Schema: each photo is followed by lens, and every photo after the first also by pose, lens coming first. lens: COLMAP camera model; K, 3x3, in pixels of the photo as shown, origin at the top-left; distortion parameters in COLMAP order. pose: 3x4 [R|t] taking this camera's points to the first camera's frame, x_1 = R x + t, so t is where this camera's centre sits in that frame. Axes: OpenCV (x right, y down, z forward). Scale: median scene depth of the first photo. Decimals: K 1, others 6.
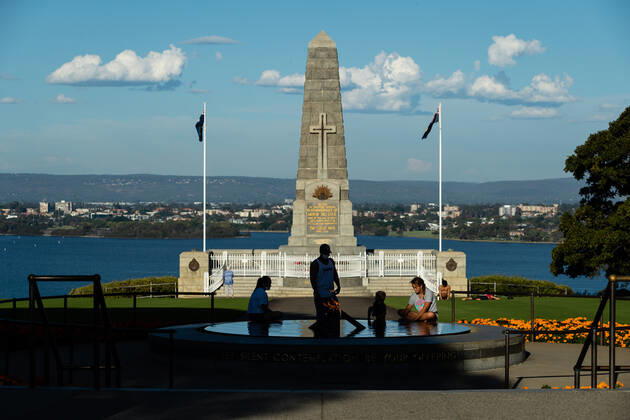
lens RADIAL K [[2193.5, 0, 315.0], [0, 2193.5, 210.0], [0, 0, 1]] dist [-0.371710, -0.449955]
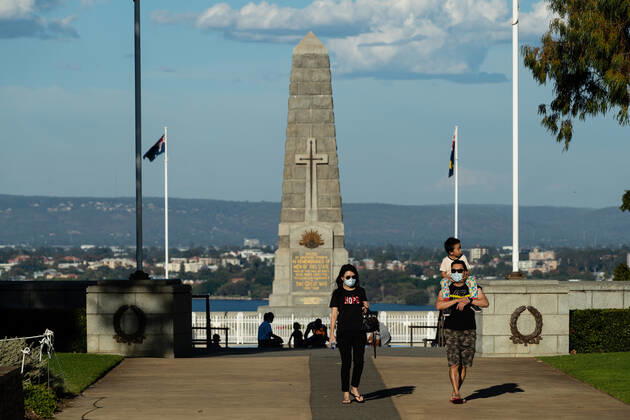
lens RADIAL K [[2266.7, 0, 315.0], [0, 2266.7, 210.0], [0, 0, 1]] dist [0.007875, -0.122005]
pose [[0.999981, -0.003271, 0.005248, 0.000511], [0.003390, 0.999733, -0.022855, 0.000402], [-0.005172, 0.022873, 0.999725, 0.220888]]
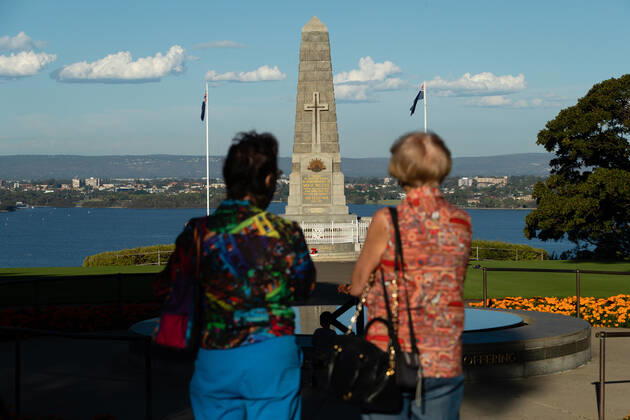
lens RADIAL K [[2193.5, 0, 315.0], [0, 2193.5, 210.0], [0, 0, 1]] dist [-0.371710, -0.449955]
pose [[0.999951, -0.009874, -0.000279, 0.003322], [0.009877, 0.999857, 0.013725, -0.000877], [0.000144, -0.013727, 0.999906, -0.100797]]
